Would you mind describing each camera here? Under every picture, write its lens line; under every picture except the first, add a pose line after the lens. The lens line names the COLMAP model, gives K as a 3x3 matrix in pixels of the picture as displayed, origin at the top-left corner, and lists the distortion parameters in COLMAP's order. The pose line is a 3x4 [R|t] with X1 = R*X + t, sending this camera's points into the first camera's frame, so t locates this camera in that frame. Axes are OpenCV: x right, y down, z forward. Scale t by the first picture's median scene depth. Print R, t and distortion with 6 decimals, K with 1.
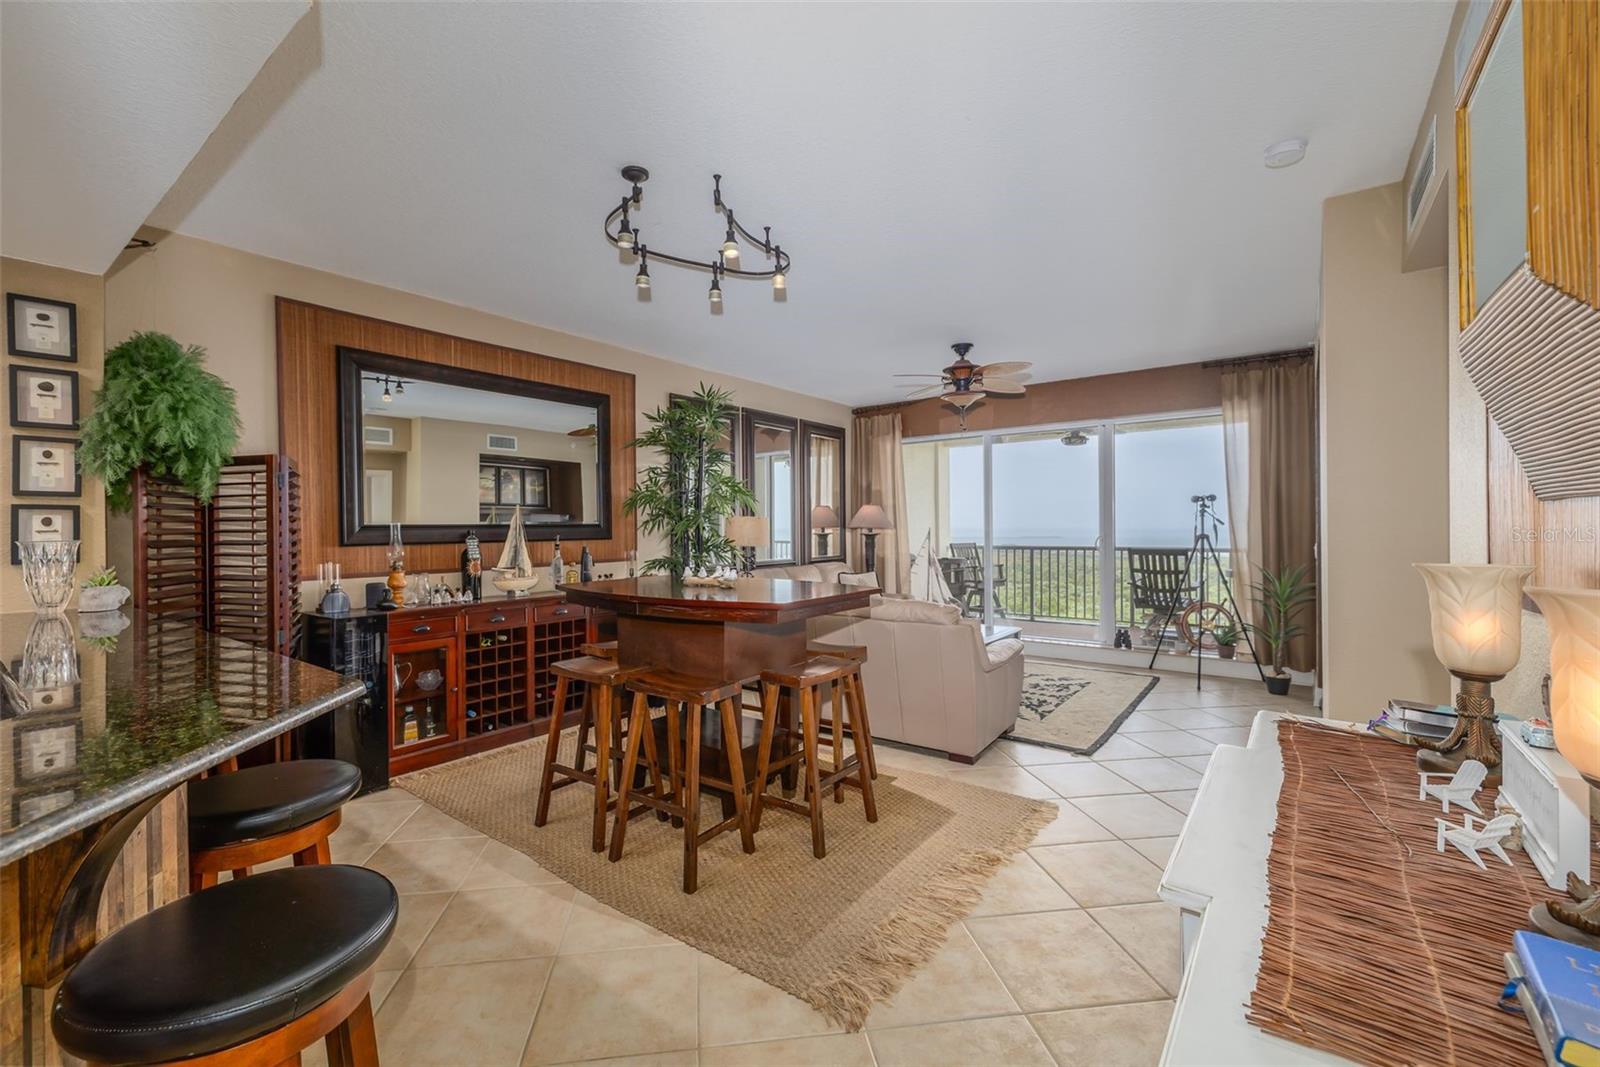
lens RADIAL K [[664.0, 0, 795.9], [0, 664.0, 525.7], [0, 0, 1]] dist [-0.000956, -0.000096]
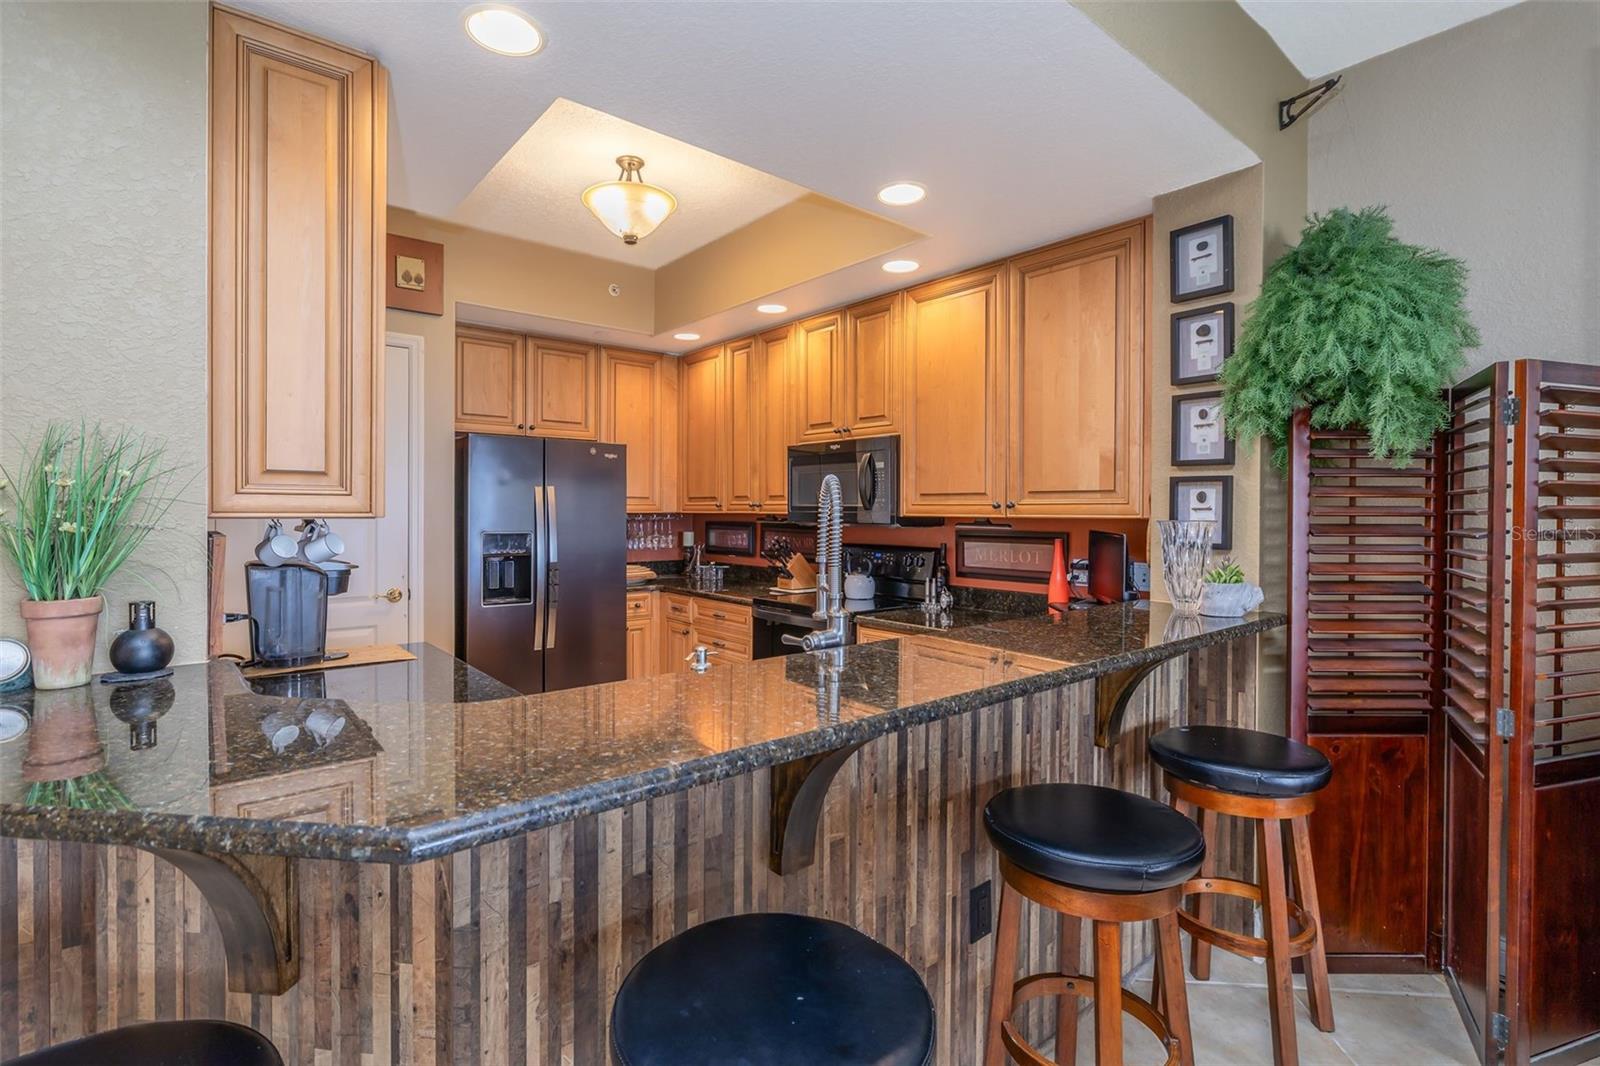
lens RADIAL K [[758.8, 0, 796.8], [0, 758.8, 517.1], [0, 0, 1]] dist [-0.002036, -0.000113]
pose [[-0.223495, 0.011887, -0.974633, -0.110032], [-0.002724, 0.999914, 0.012820, 0.007925], [0.974701, 0.005520, -0.223443, 0.715873]]
